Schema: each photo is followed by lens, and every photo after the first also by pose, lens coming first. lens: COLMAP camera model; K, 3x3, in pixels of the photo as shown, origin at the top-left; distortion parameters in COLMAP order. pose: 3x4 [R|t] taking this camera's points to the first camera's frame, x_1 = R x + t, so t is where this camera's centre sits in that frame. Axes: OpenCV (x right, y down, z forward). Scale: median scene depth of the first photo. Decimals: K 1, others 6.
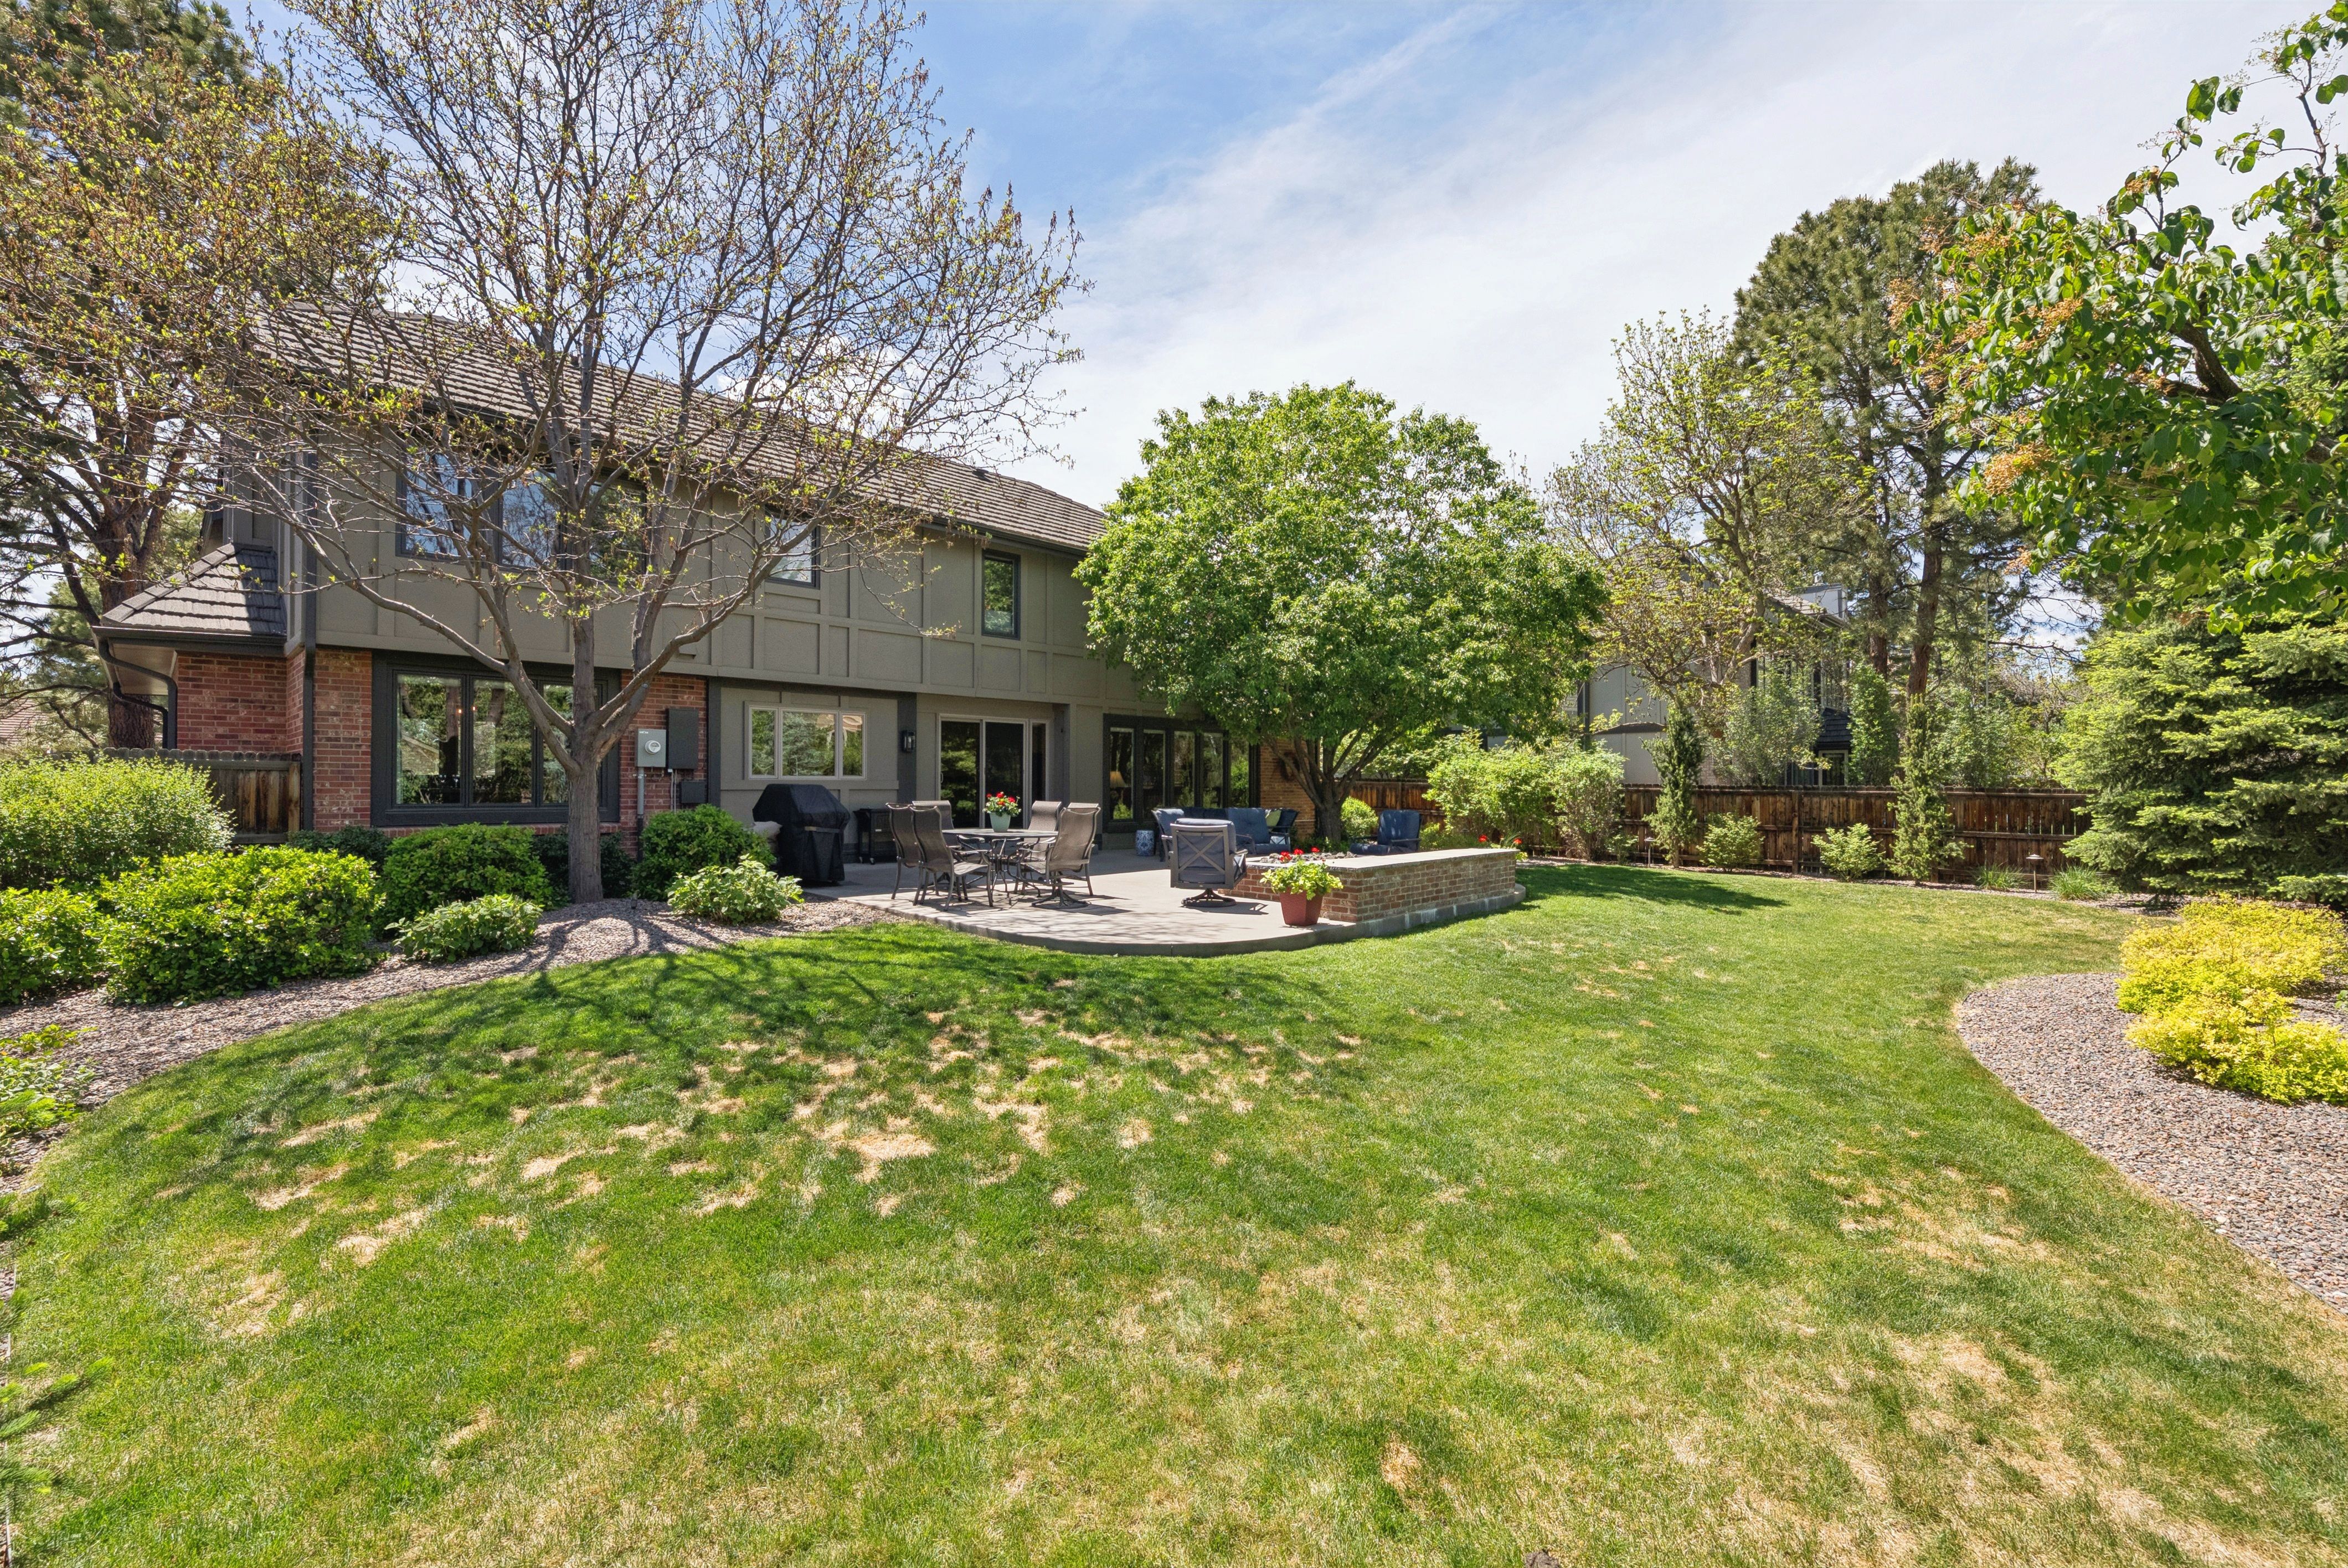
lens RADIAL K [[995.4, 0, 1174.0], [0, 995.4, 784.0], [0, 0, 1]] dist [-0.001374, 0.000068]
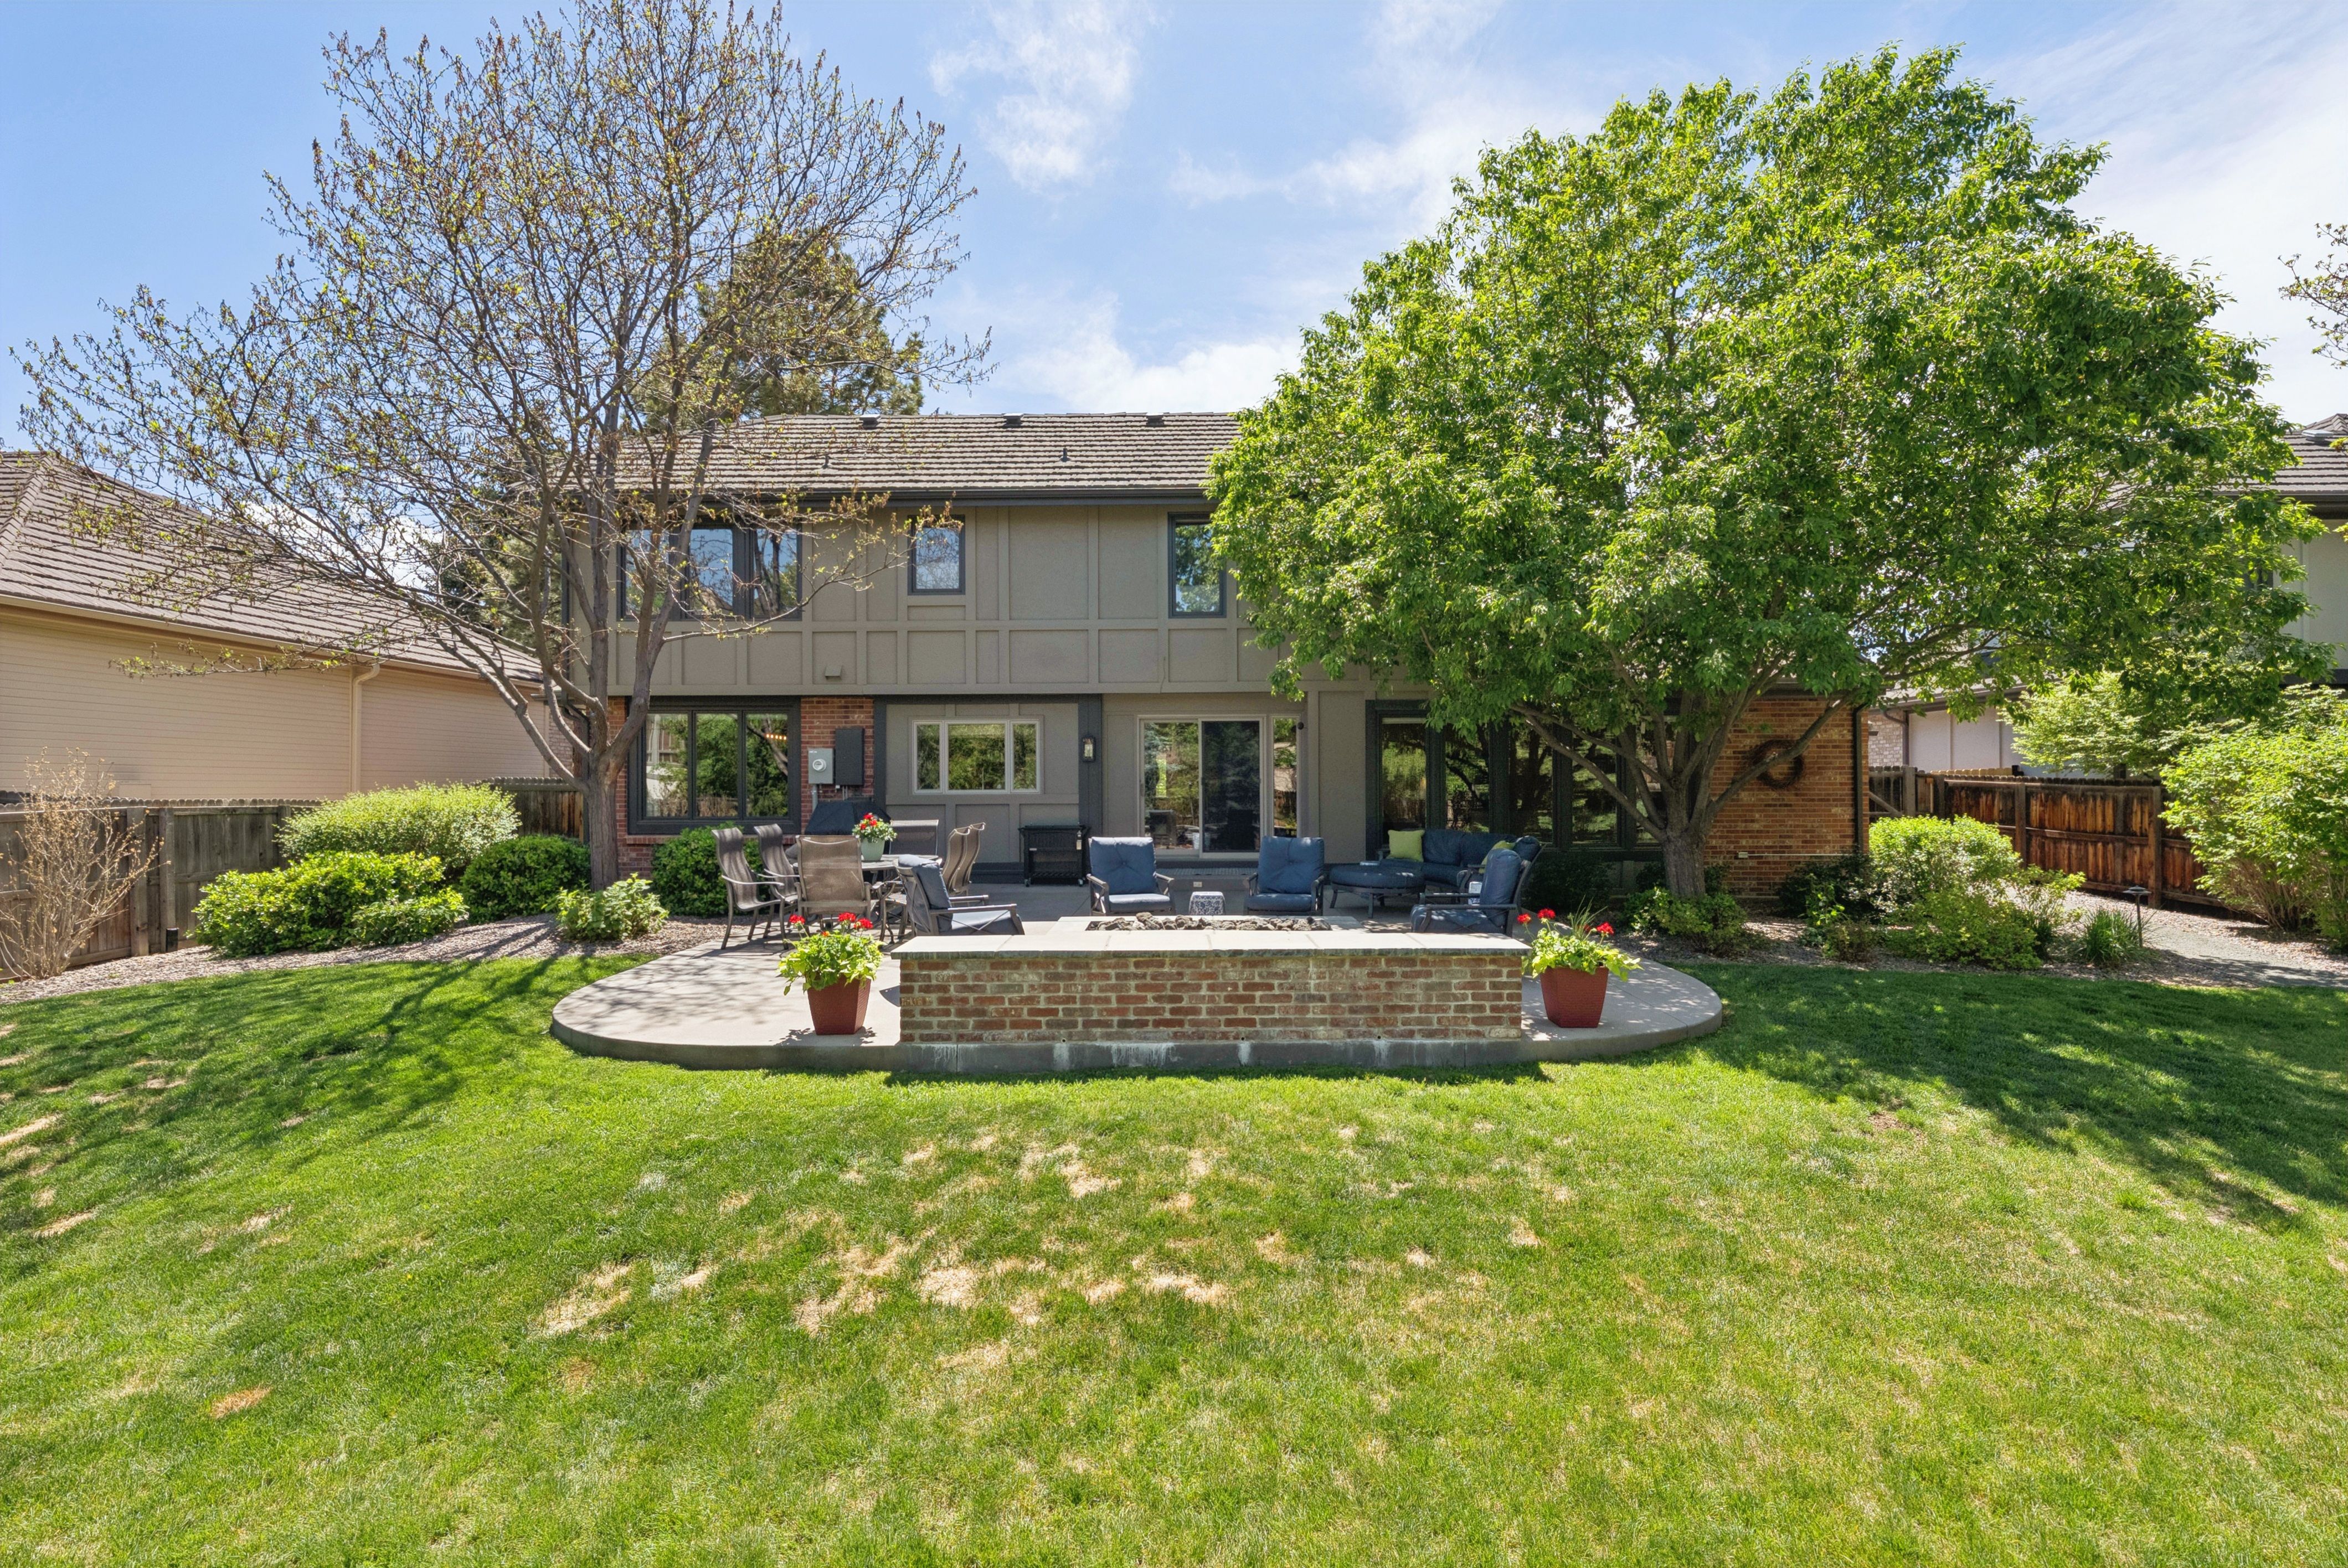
lens RADIAL K [[1025.6, 0, 1174.0], [0, 1025.6, 784.0], [0, 0, 1]] dist [0.002233, 0.000009]
pose [[0.658227, -0.015074, -0.752668, 0.437945], [0.005255, 0.999867, -0.015429, 0.002017], [0.752801, 0.006200, 0.658219, 0.440480]]
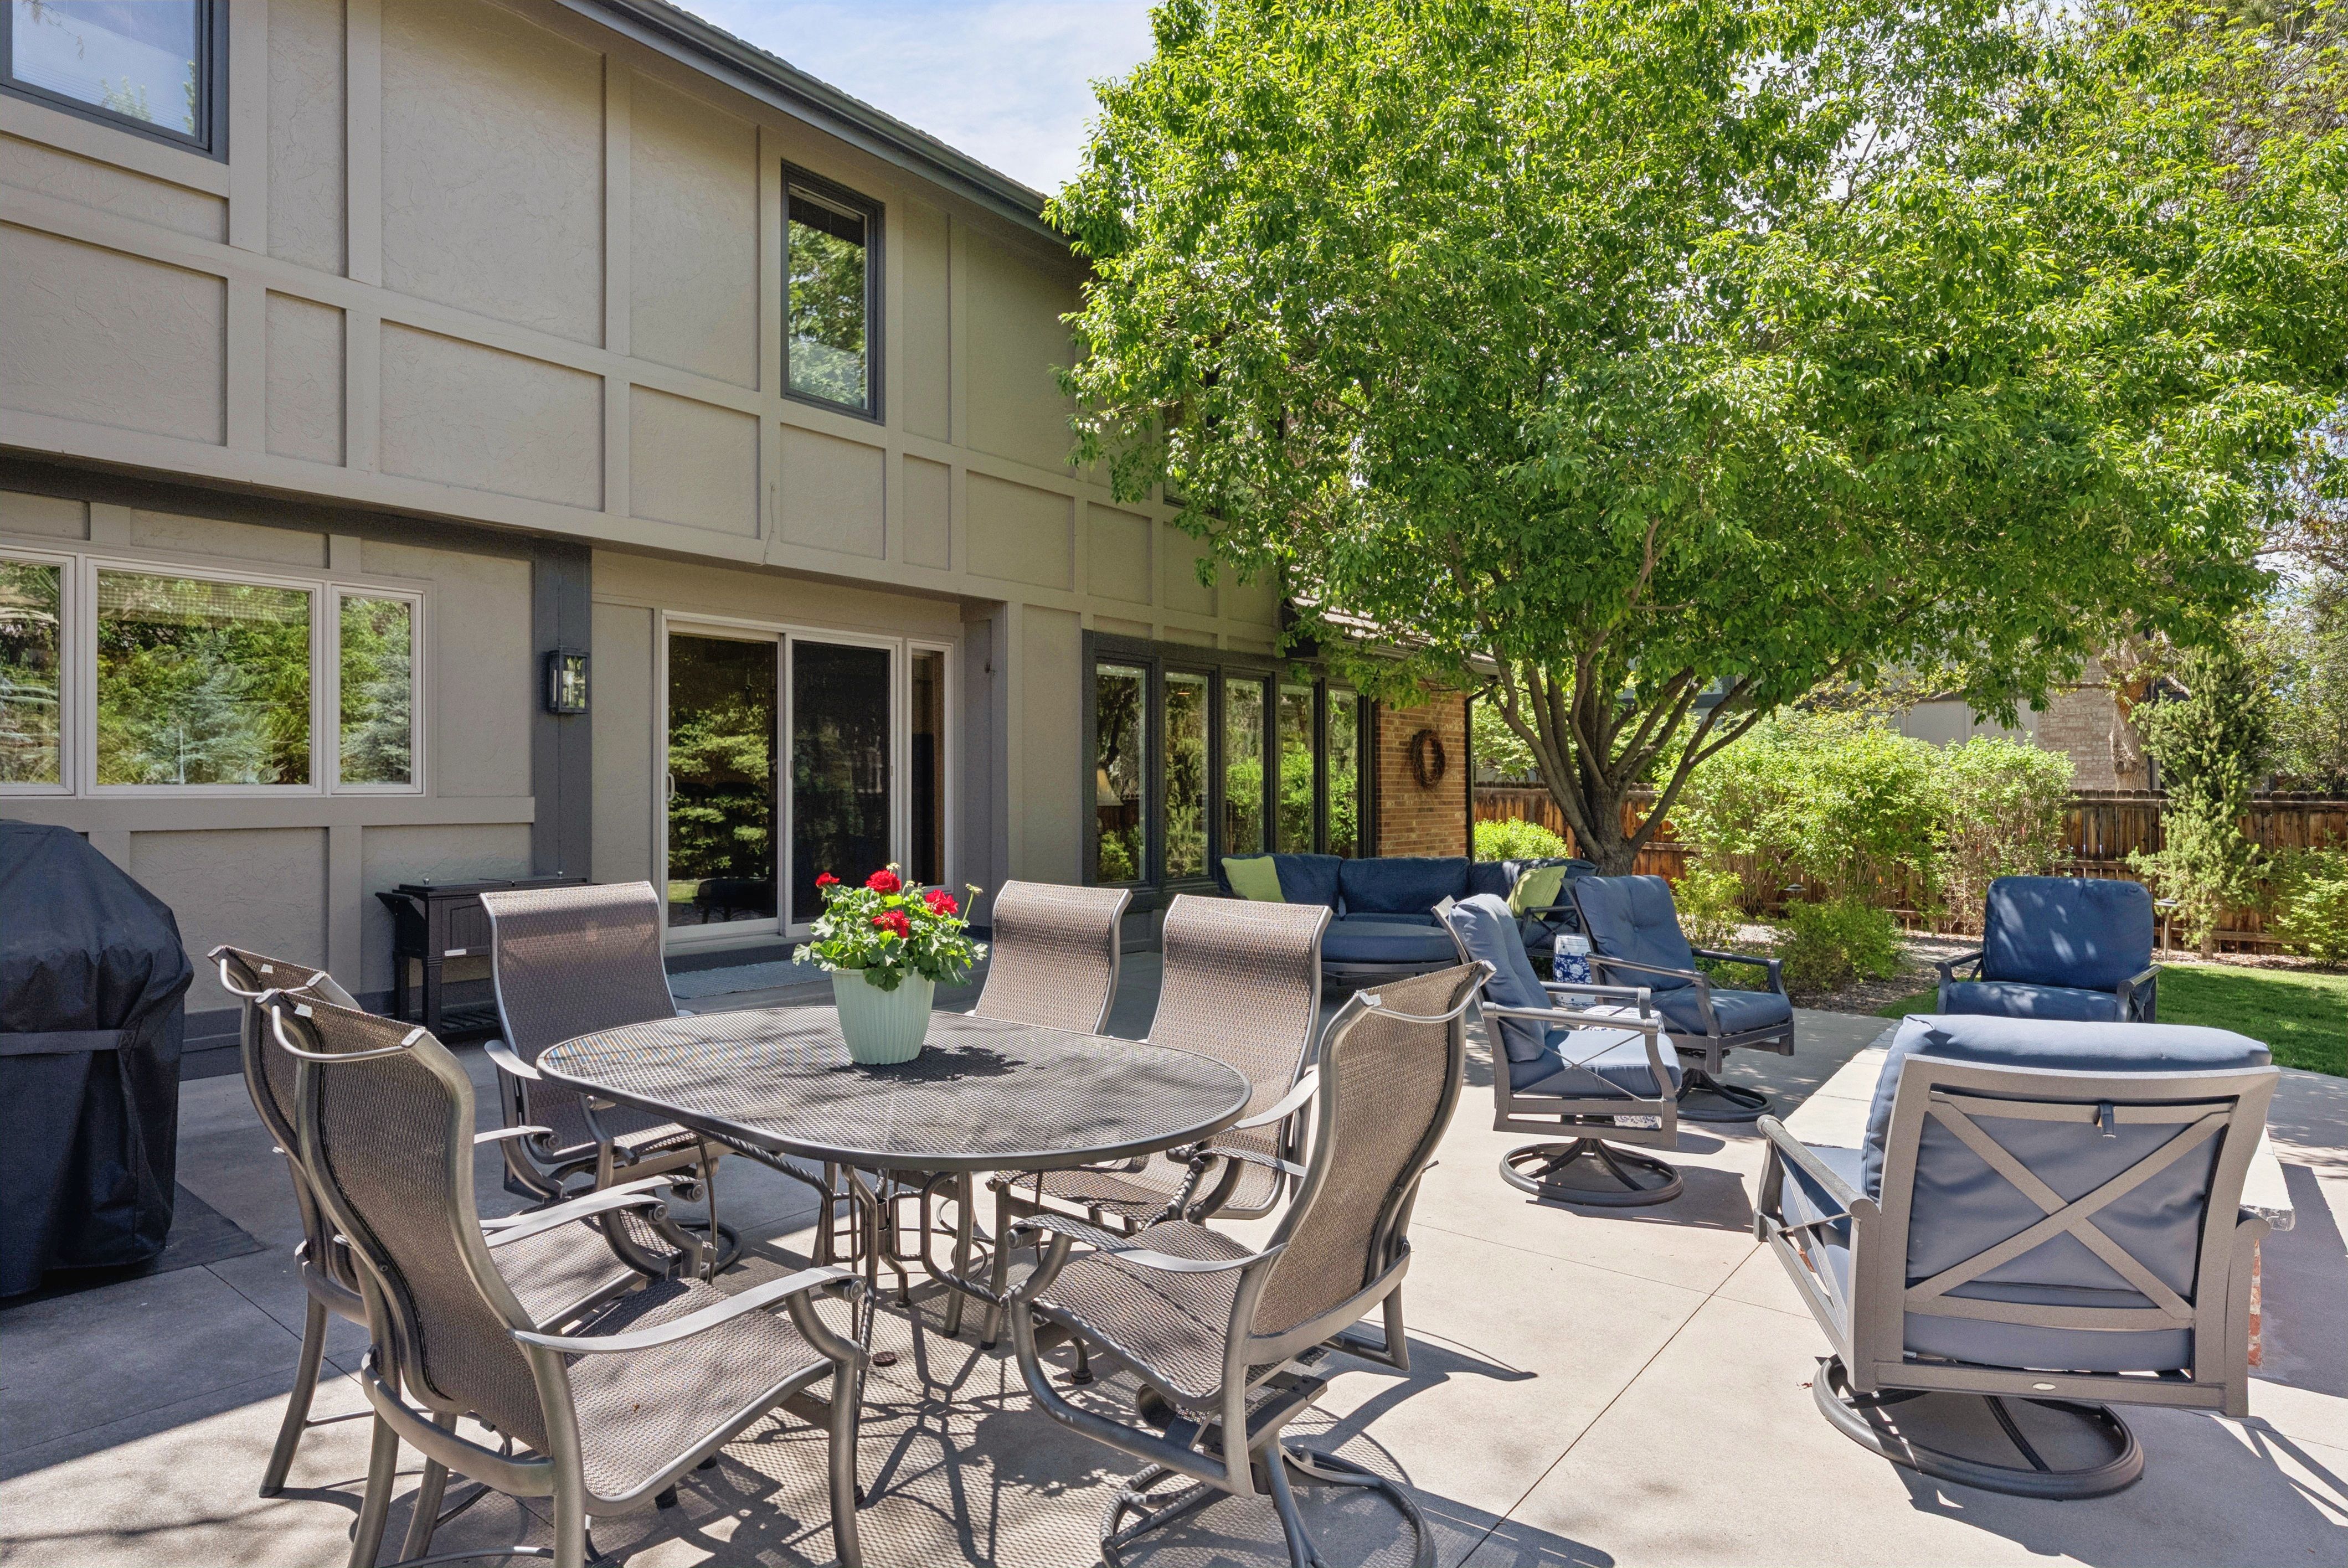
lens RADIAL K [[1335.1, 0, 1174.0], [0, 1335.1, 784.0], [0, 0, 1]] dist [-0.003524, -0.000570]
pose [[0.995352, -0.006820, 0.096060, -0.097618], [0.007554, 0.999945, -0.007284, -0.003477], [-0.096005, 0.007975, 0.995349, 0.500072]]
